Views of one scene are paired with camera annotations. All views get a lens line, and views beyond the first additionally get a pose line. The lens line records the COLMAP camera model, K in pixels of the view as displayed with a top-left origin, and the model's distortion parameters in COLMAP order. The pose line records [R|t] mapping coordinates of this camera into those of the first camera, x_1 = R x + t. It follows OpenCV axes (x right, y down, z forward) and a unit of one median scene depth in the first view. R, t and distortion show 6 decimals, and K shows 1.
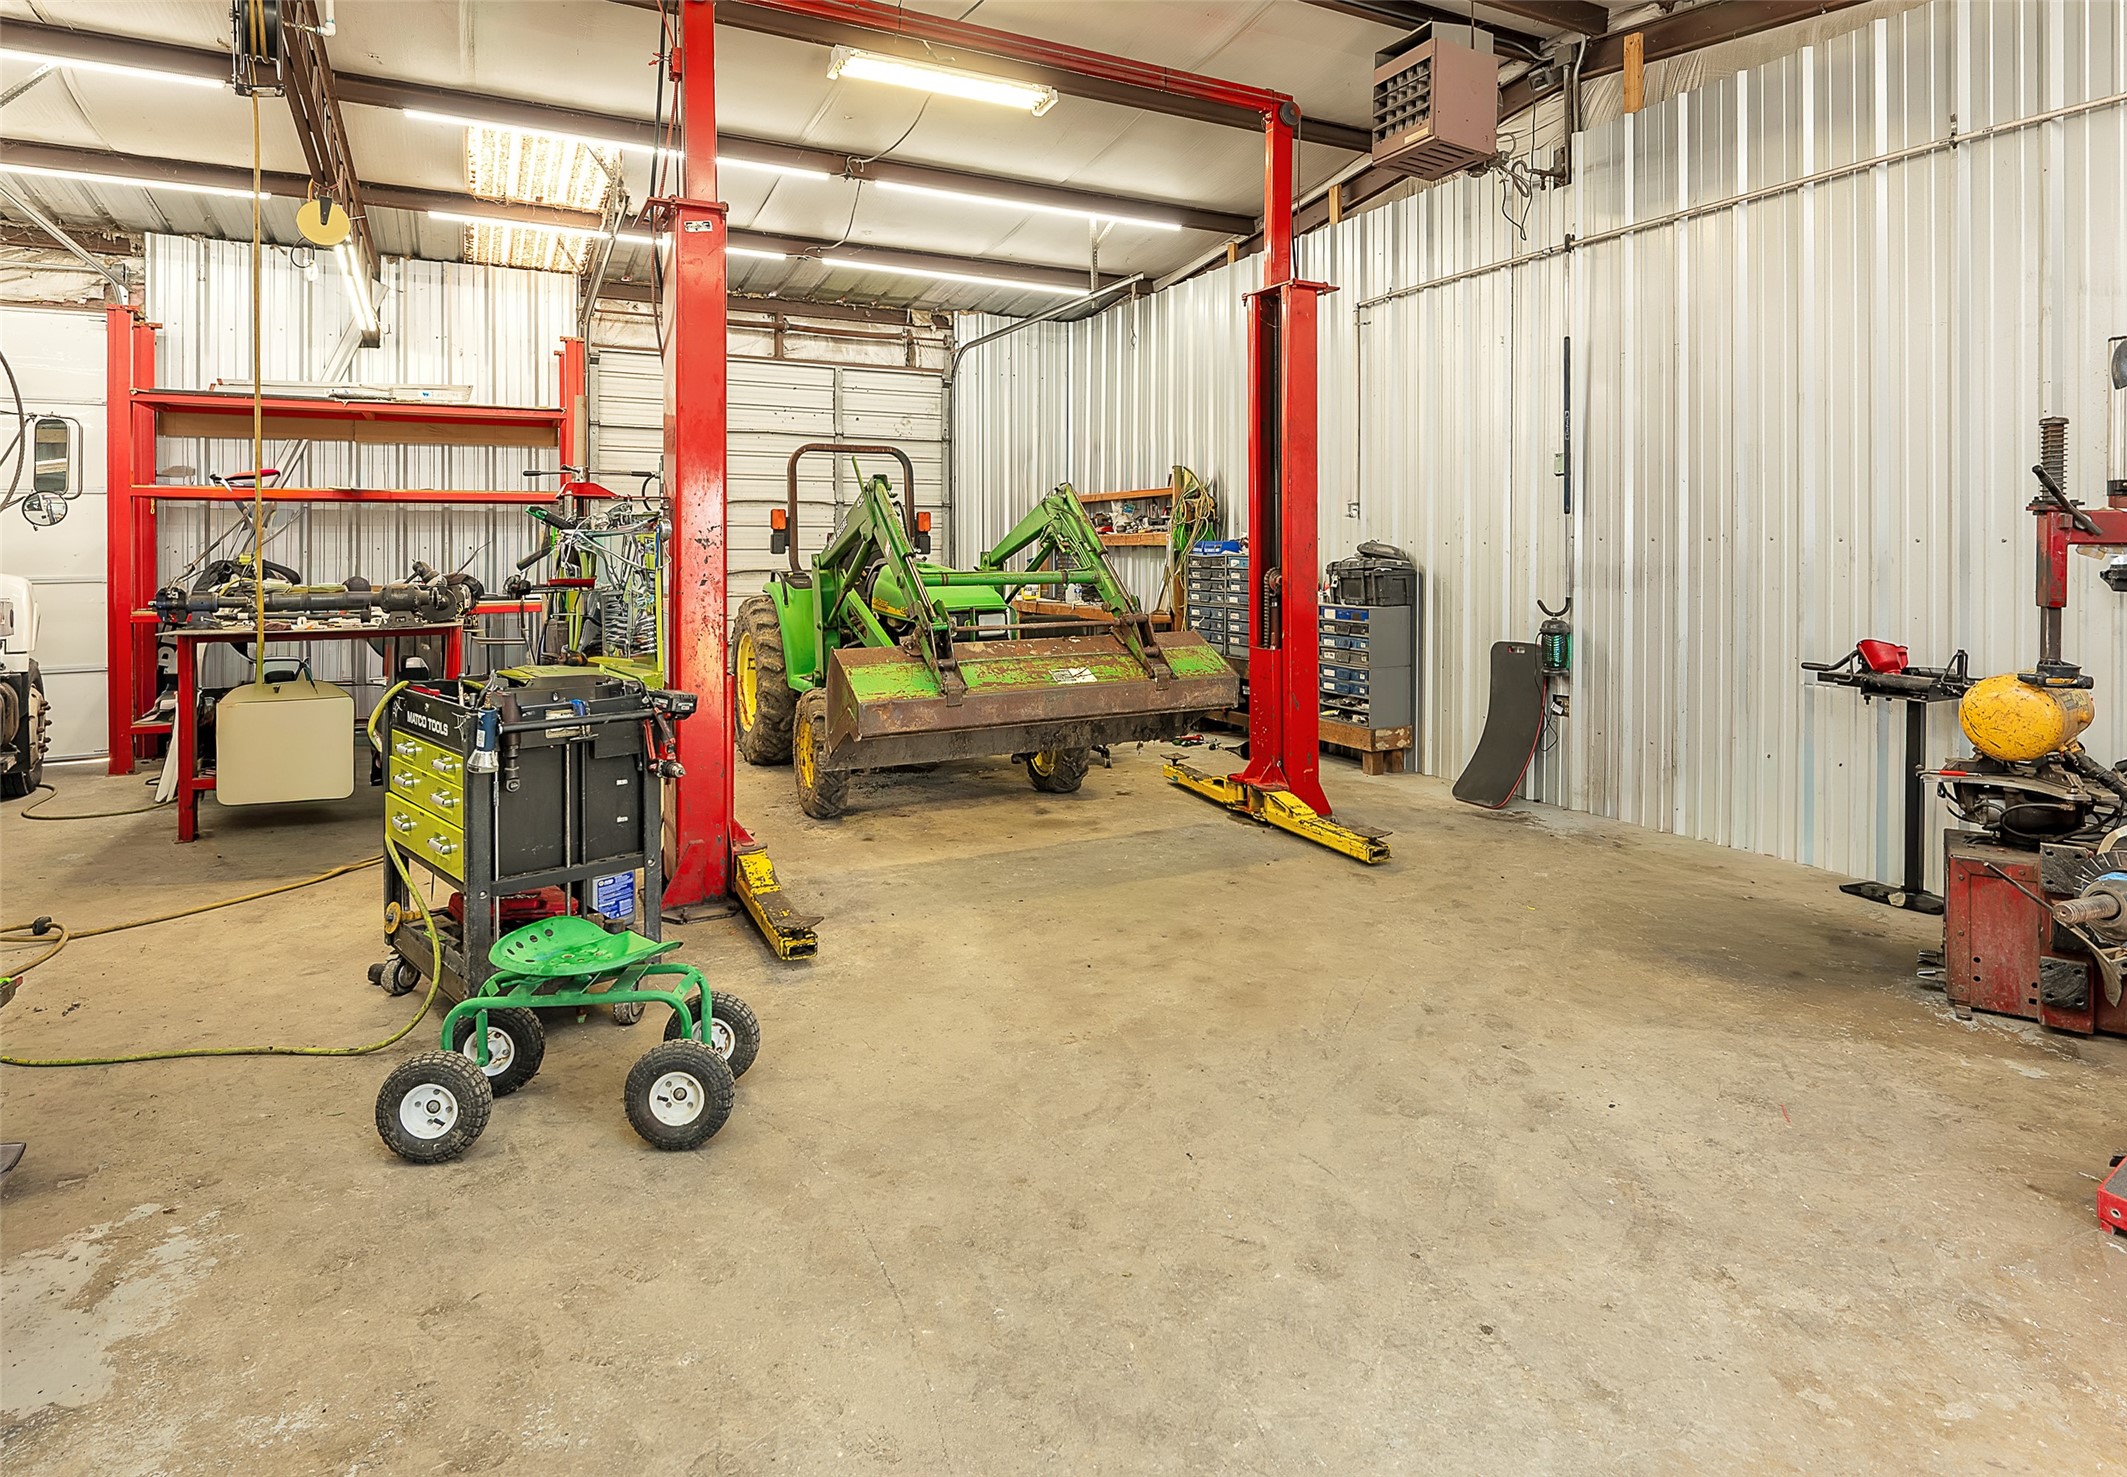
lens RADIAL K [[1108.3, 0, 1063.5], [0, 1108.3, 738.5], [0, 0, 1]] dist [-0.002240, -0.000432]
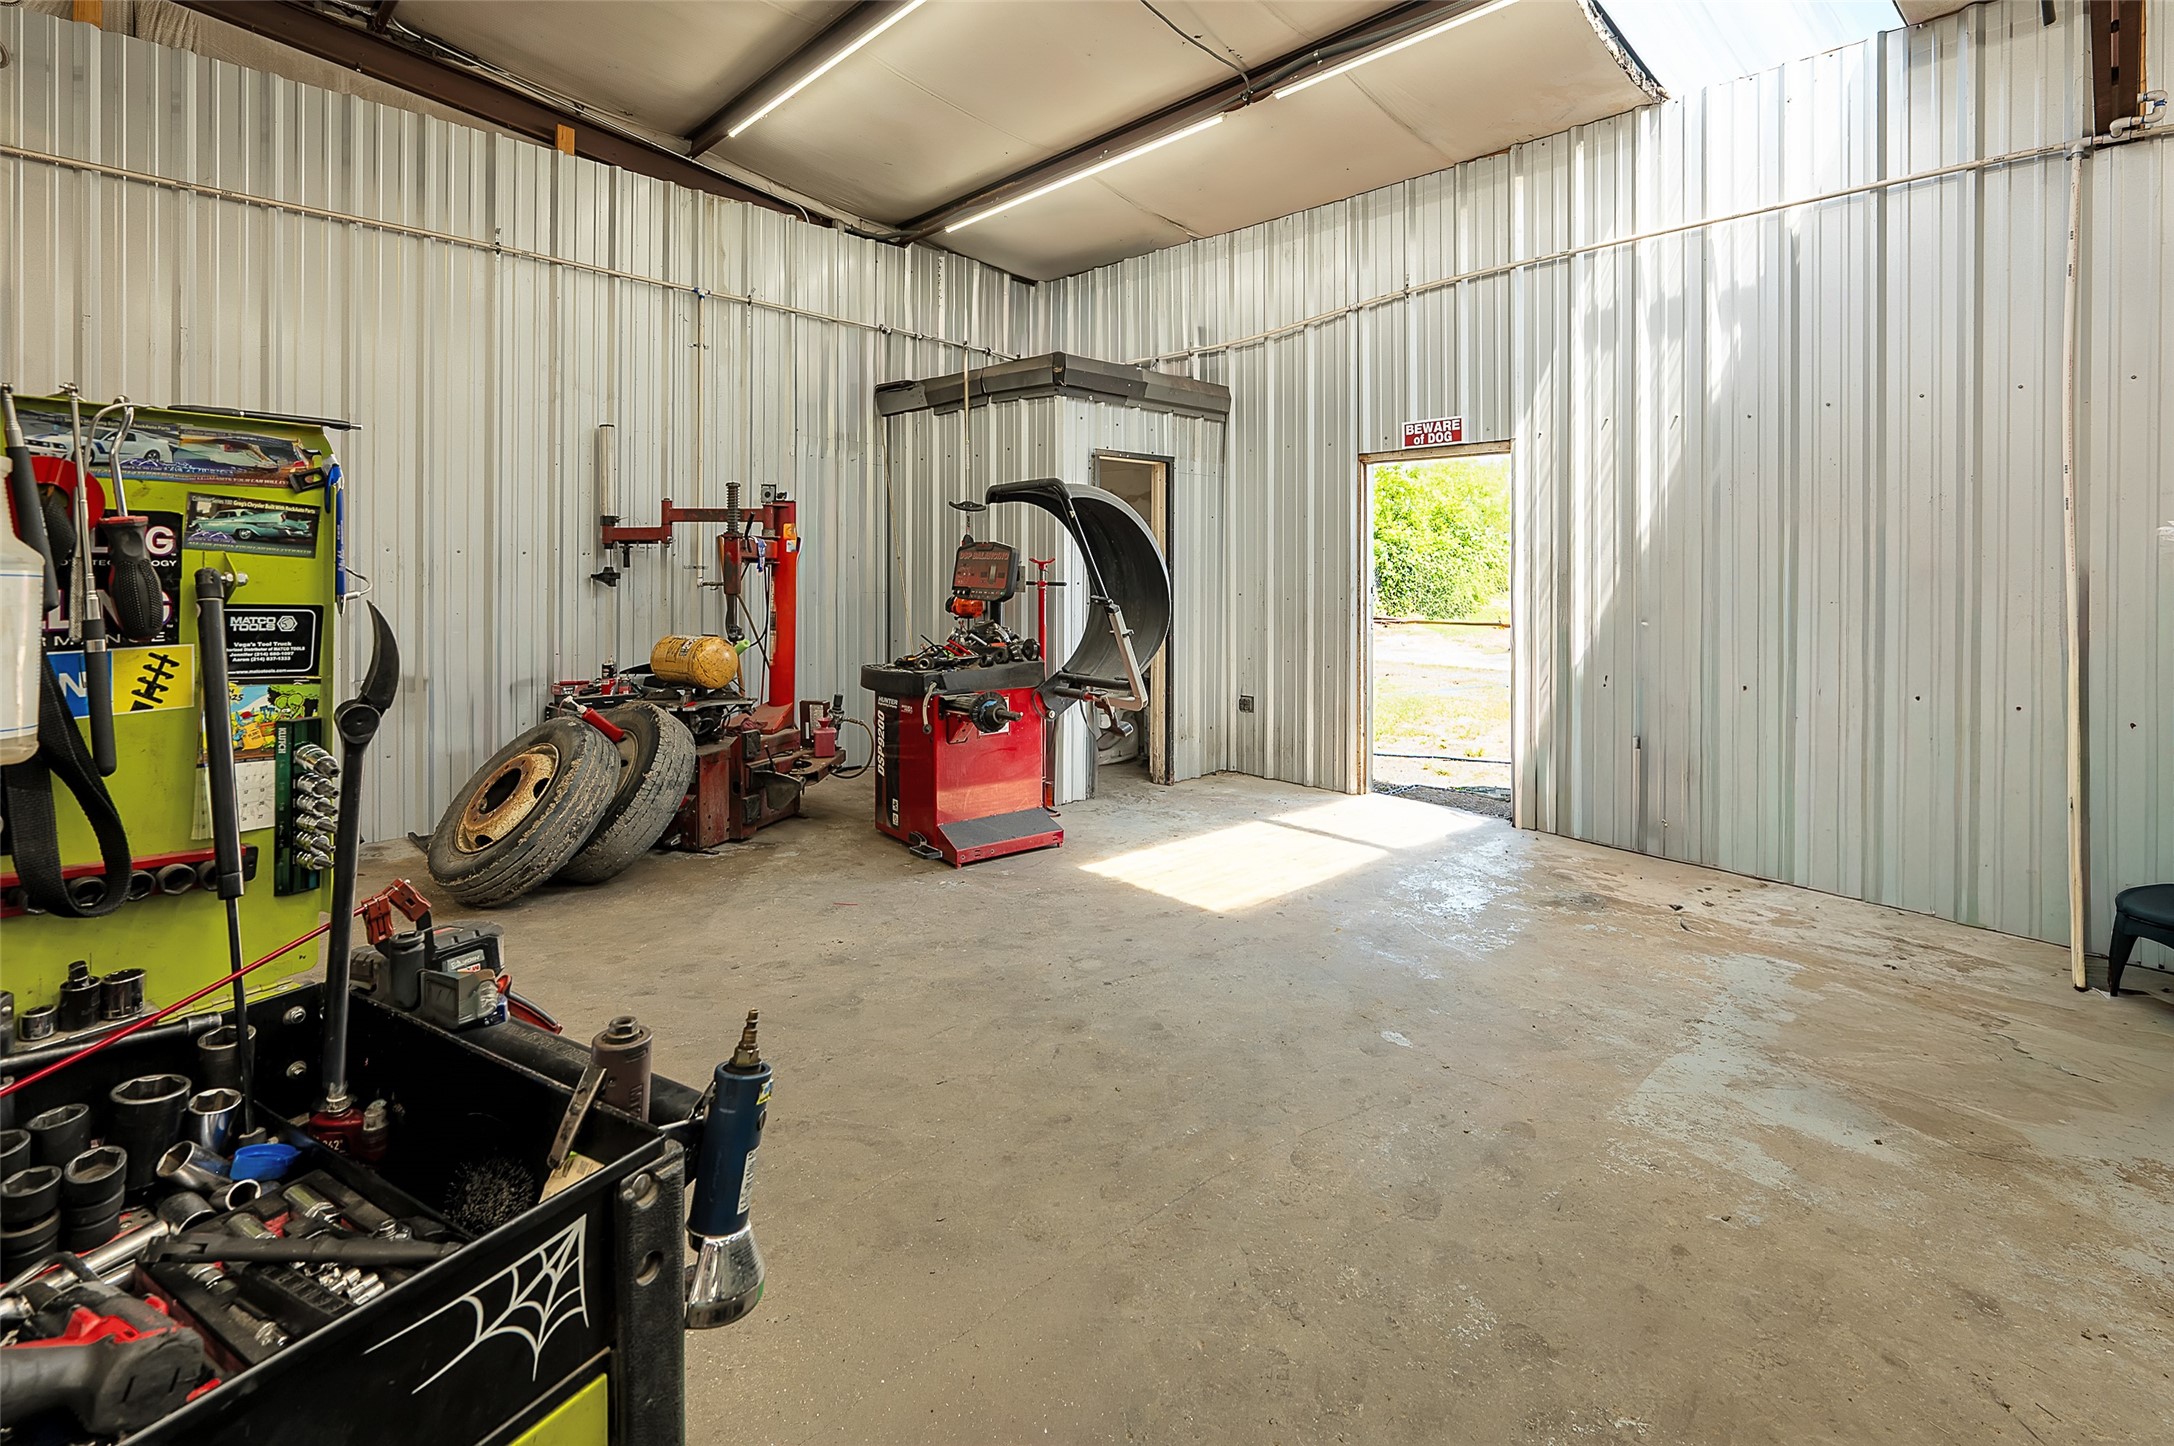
lens RADIAL K [[997.7, 0, 1087.0], [0, 997.7, 723.0], [0, 0, 1]] dist [0.001468, 0.000170]
pose [[-0.271916, -0.152595, 0.950146, -1.023294], [0.155503, 0.967404, 0.199870, -0.200835], [-0.949674, 0.202098, -0.239323, 1.232003]]
